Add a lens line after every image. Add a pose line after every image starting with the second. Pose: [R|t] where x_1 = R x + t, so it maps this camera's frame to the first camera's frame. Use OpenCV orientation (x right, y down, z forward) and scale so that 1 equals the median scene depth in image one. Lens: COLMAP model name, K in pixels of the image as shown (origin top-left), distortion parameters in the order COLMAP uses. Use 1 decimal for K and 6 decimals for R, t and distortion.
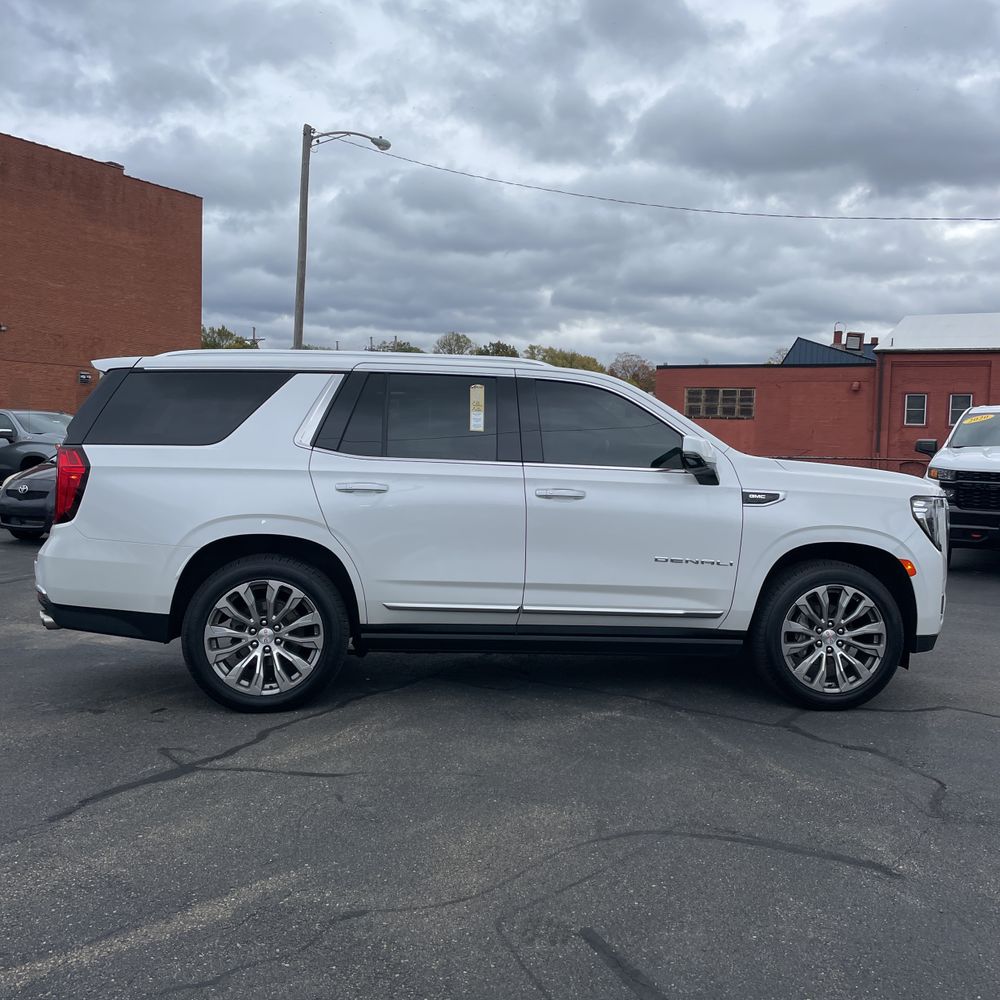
lens RADIAL K [[994.3, 0, 500.0], [0, 994.3, 500.0], [0, 0, 1]] dist [0.097458, -0.119164]
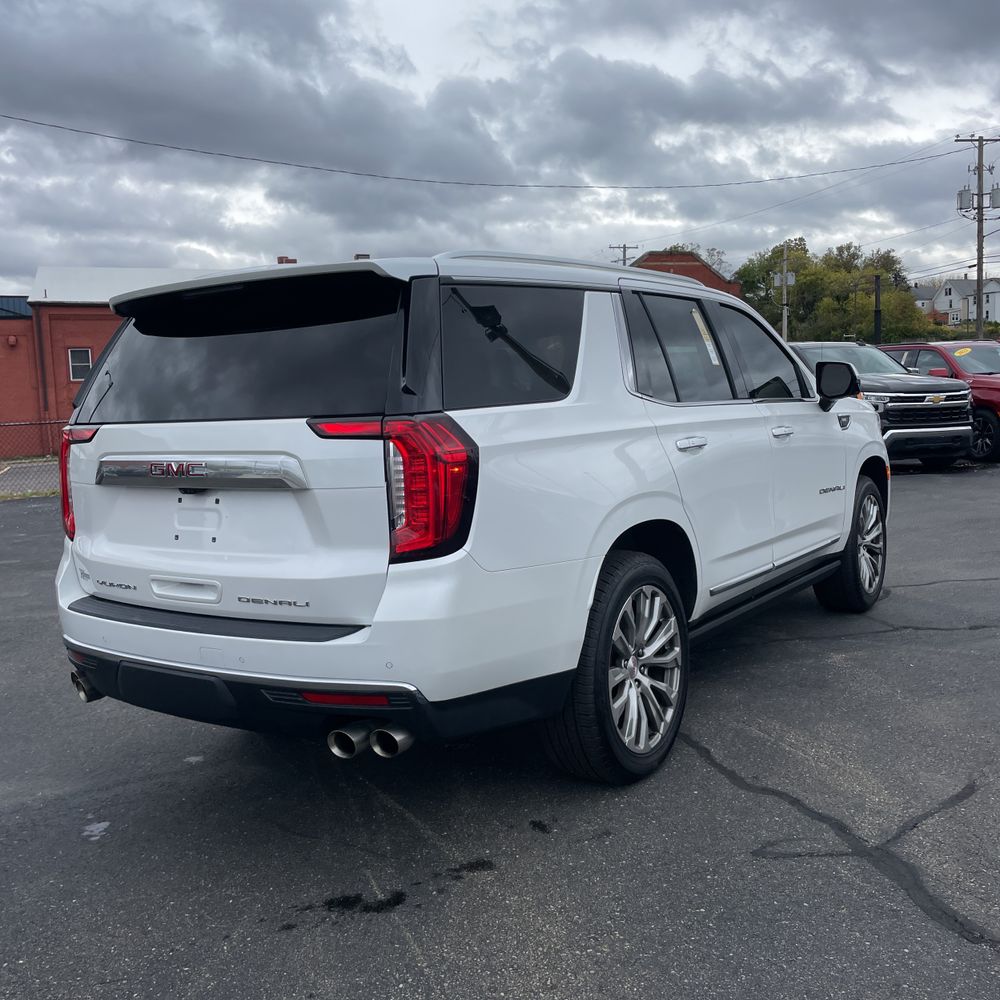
lens RADIAL K [[1005.1, 0, 483.9], [0, 1005.1, 493.9], [0, 0, 1]] dist [0.086298, -0.111917]
pose [[0.651739, -0.124254, 0.748196, -0.782422], [0.098293, 0.992007, 0.079123, -0.048312], [-0.752047, 0.021975, 0.658743, 0.586821]]
